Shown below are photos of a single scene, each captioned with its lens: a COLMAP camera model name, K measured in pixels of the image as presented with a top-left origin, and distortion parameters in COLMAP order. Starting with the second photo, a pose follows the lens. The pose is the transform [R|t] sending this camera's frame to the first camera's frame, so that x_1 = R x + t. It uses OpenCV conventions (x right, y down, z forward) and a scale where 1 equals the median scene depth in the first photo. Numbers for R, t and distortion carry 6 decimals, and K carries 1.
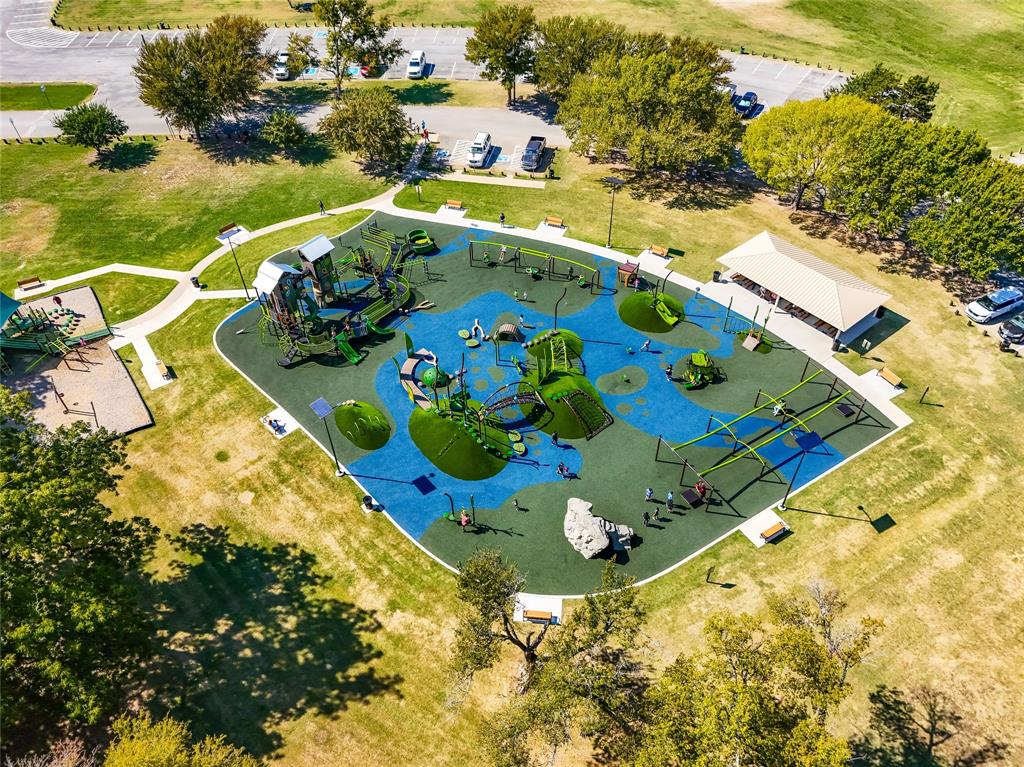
lens RADIAL K [[758.4, 0, 512.0], [0, 758.4, 383.5], [0, 0, 1]] dist [0.045463, -0.040633]
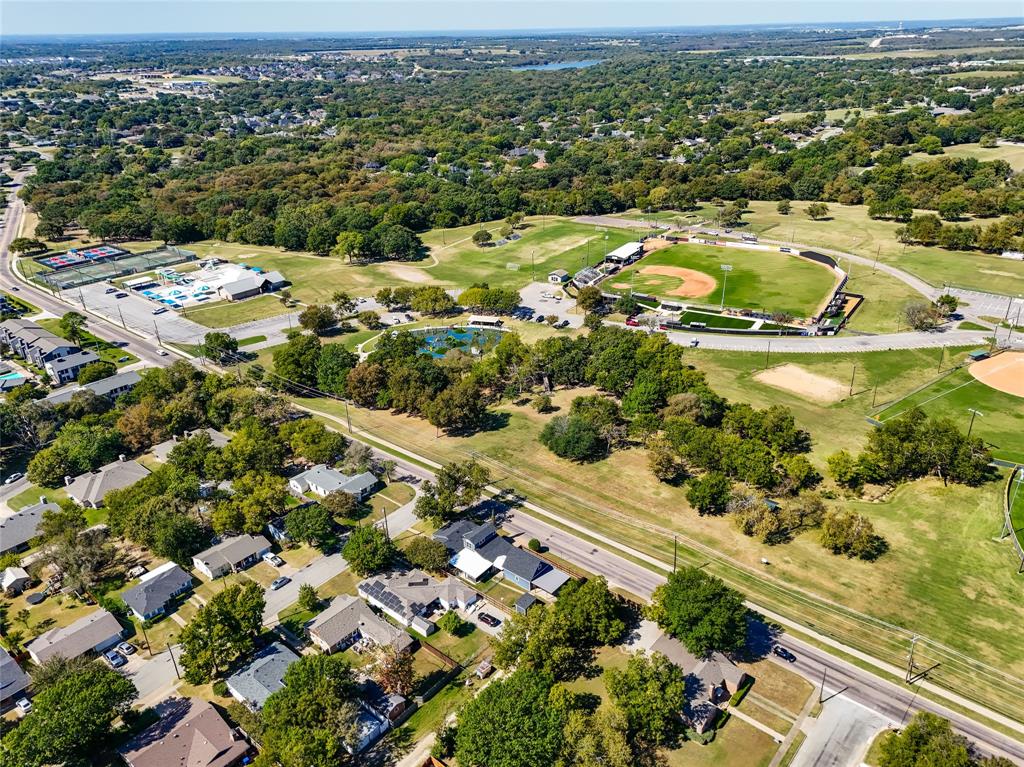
lens RADIAL K [[758.4, 0, 512.0], [0, 758.4, 383.5], [0, 0, 1]] dist [0.045463, -0.040633]
pose [[0.810515, -0.245806, 0.531644, -2.283451], [0.418120, 0.878454, -0.231287, 1.507585], [-0.410173, 0.409753, 0.814777, -3.045812]]
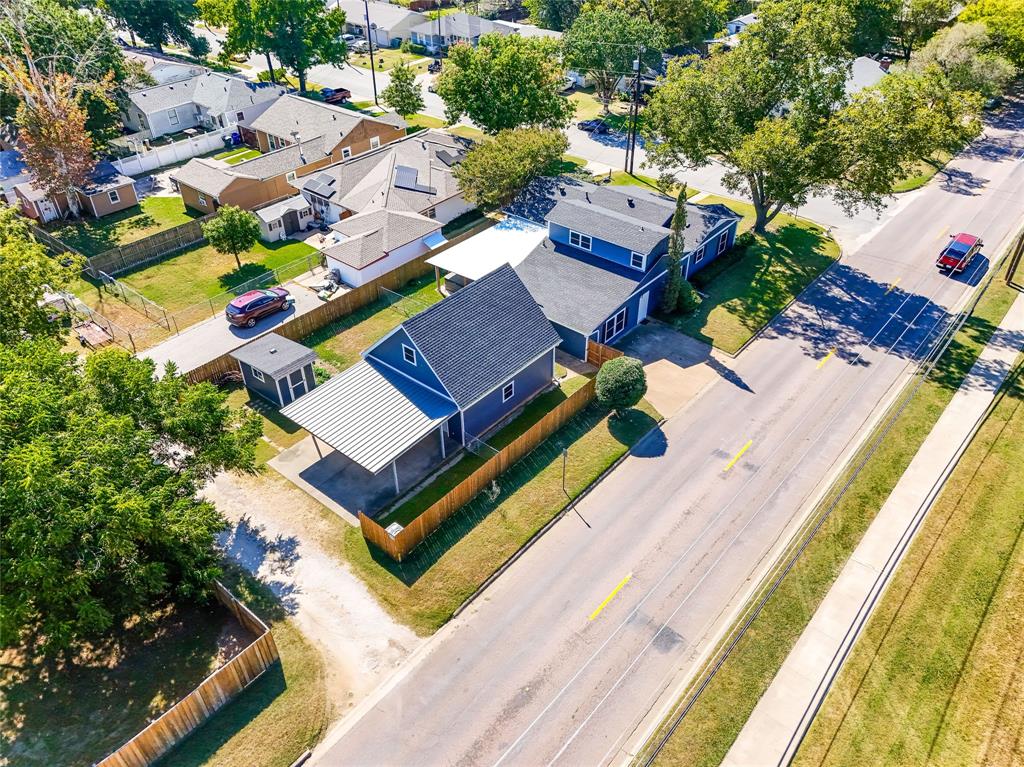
lens RADIAL K [[758.4, 0, 512.0], [0, 758.4, 383.5], [0, 0, 1]] dist [0.045463, -0.040633]
pose [[0.580484, 0.502161, -0.640994, -0.485902], [-0.579800, 0.807619, 0.107630, 1.400713], [0.571726, 0.309170, 0.759962, -1.064576]]
